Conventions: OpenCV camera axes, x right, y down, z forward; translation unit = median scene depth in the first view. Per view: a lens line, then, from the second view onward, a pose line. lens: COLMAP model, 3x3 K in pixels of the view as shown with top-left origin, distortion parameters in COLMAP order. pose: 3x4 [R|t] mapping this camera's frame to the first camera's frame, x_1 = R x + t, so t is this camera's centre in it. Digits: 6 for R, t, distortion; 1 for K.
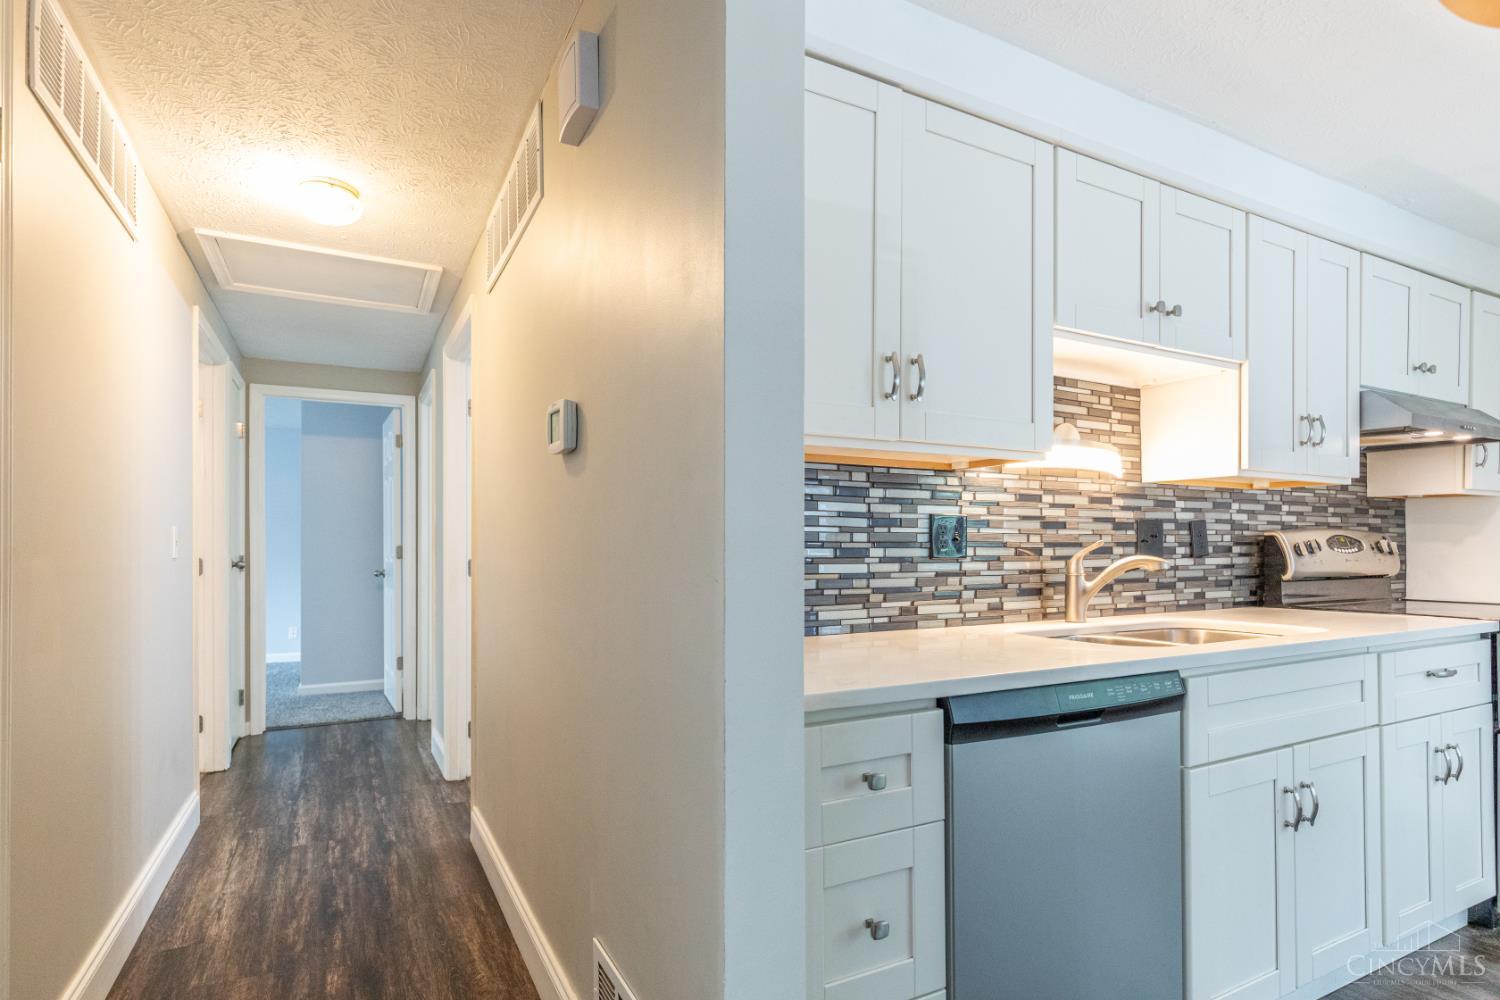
lens RADIAL K [[731.8, 0, 702.7], [0, 731.8, 526.9], [0, 0, 1]] dist [0.003315, 0.000209]
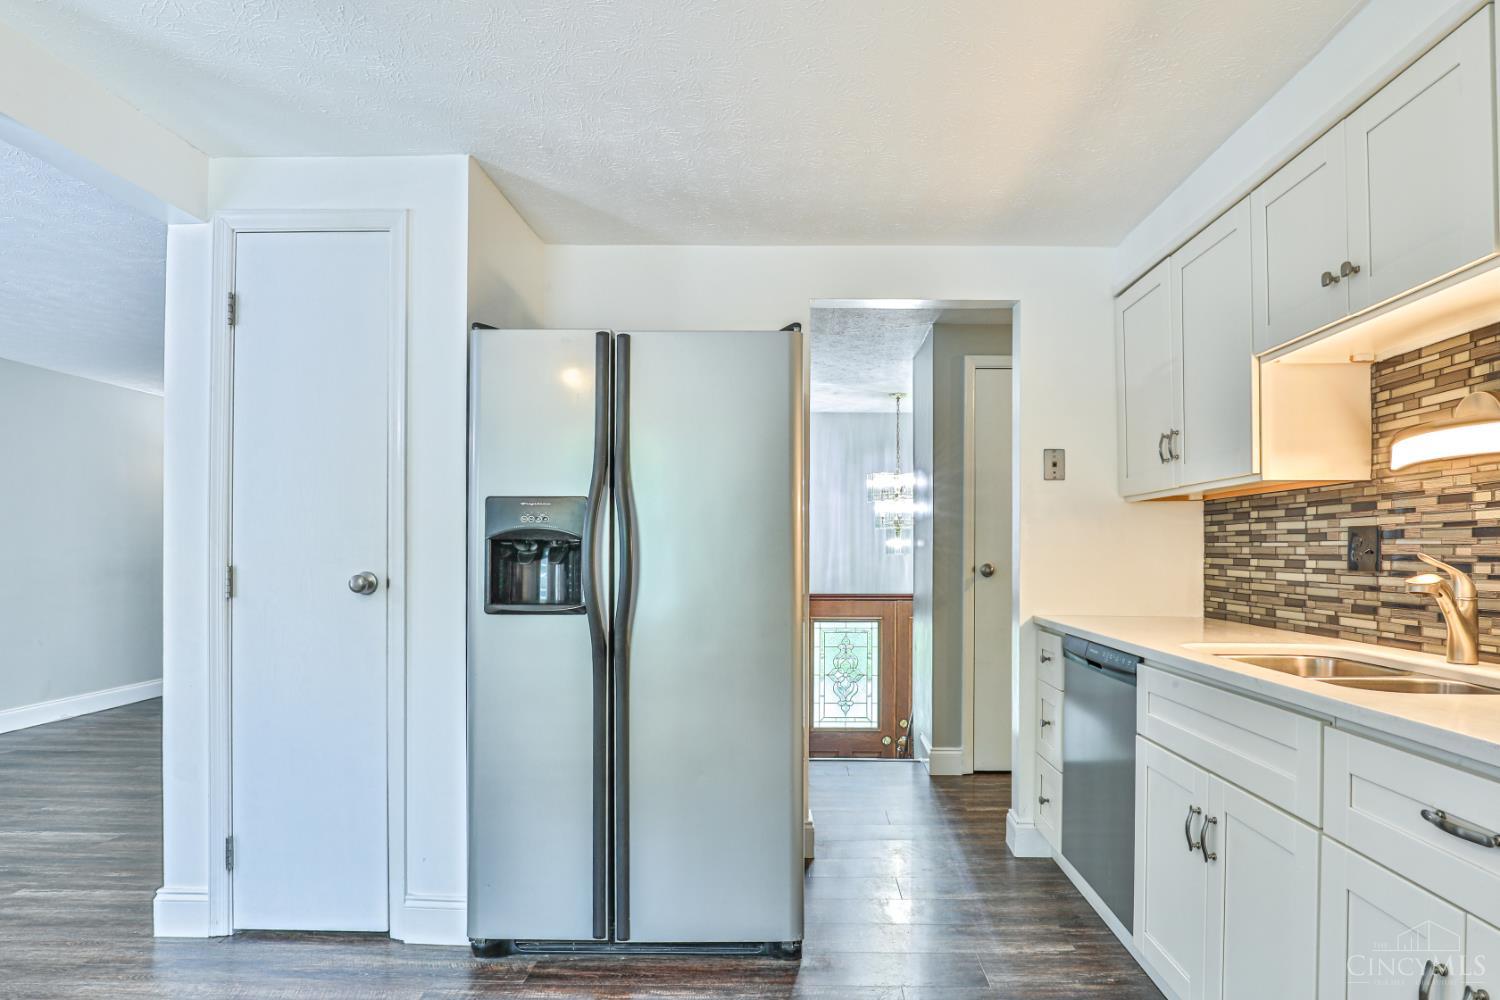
lens RADIAL K [[731.8, 0, 787.2], [0, 731.8, 551.7], [0, 0, 1]] dist [0.003315, 0.000209]
pose [[-0.456954, -0.002996, -0.889485, 1.614569], [0.011530, 0.999890, -0.009291, 0.017609], [0.889416, -0.014502, -0.456869, 0.800720]]
